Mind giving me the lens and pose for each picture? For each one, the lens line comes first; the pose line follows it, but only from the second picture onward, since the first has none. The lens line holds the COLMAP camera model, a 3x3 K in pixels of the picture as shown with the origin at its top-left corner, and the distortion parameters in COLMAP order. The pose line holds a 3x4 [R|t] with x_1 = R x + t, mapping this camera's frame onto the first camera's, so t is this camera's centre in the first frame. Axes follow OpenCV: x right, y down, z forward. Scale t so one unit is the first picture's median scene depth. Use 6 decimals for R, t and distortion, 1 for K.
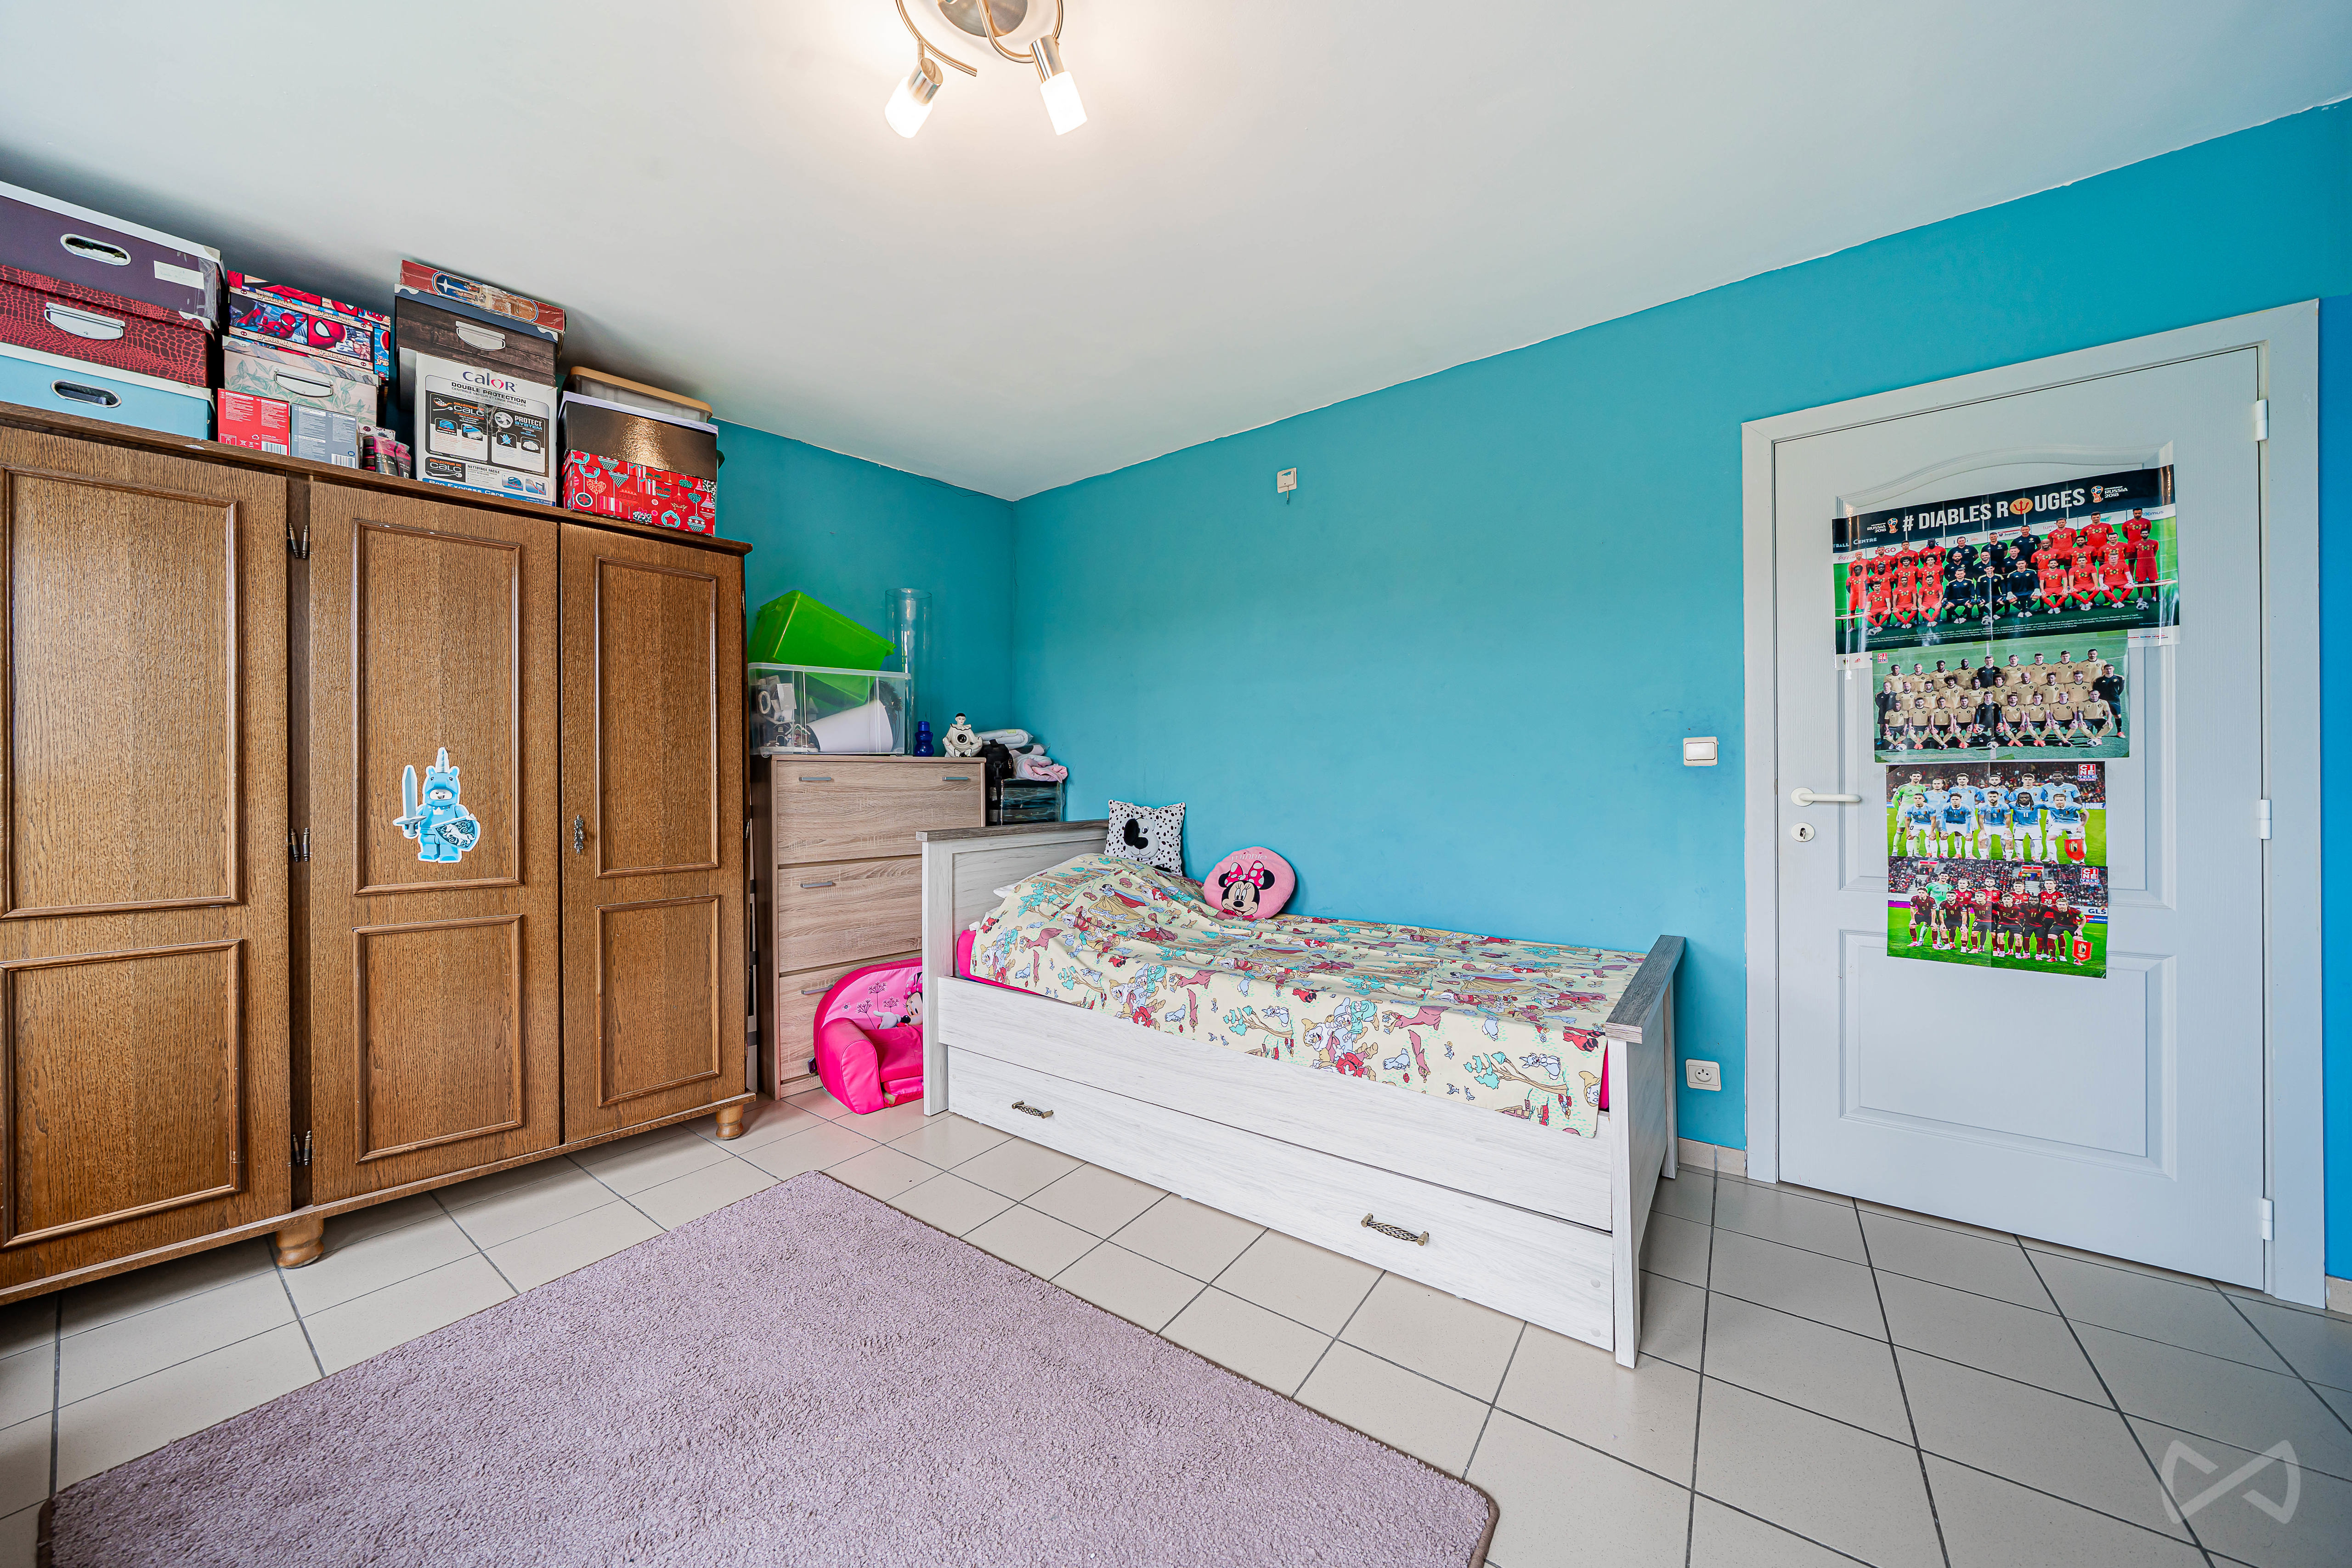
lens RADIAL K [[792.6, 0, 1168.0], [0, 792.6, 786.4], [0, 0, 1]] dist [-0.000106, -0.000047]
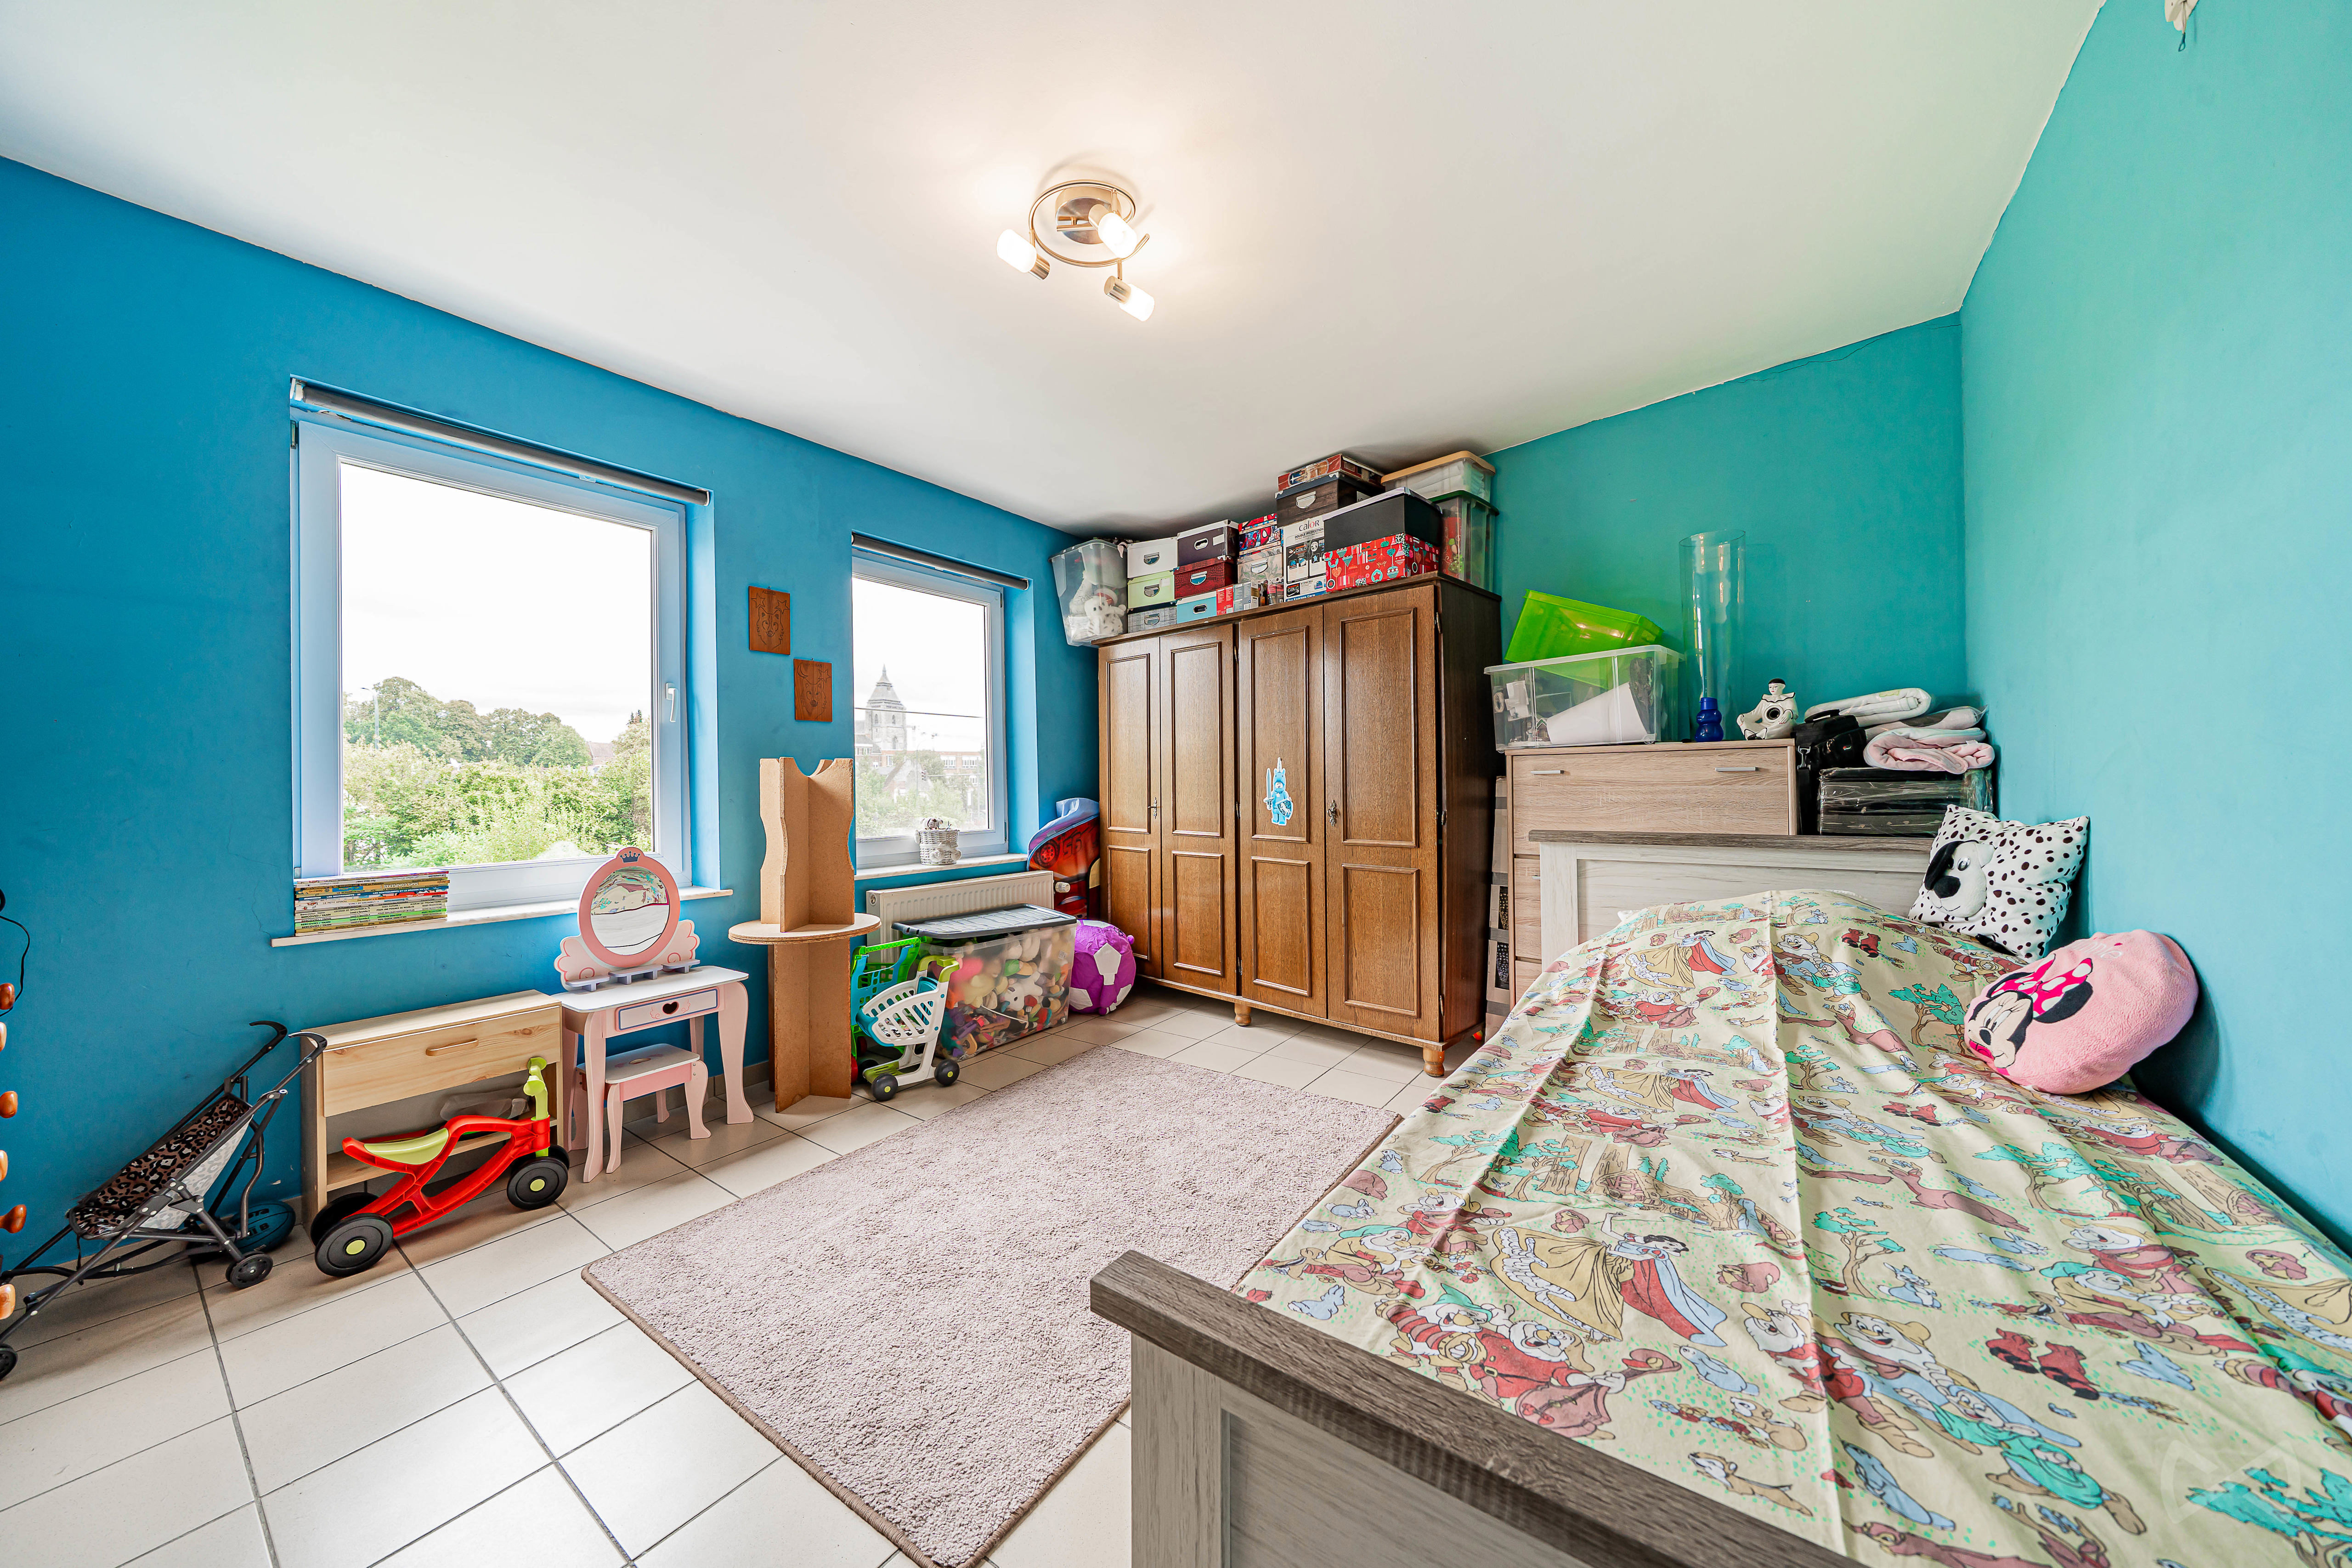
lens RADIAL K [[792.6, 0, 1176.7], [0, 792.6, 787.0], [0, 0, 1]] dist [-0.000106, -0.000047]
pose [[0.019090, 0.013959, -0.999720, 0.556224], [0.005431, 0.999886, 0.014065, -0.007545], [0.999803, -0.005698, 0.019012, 0.529217]]
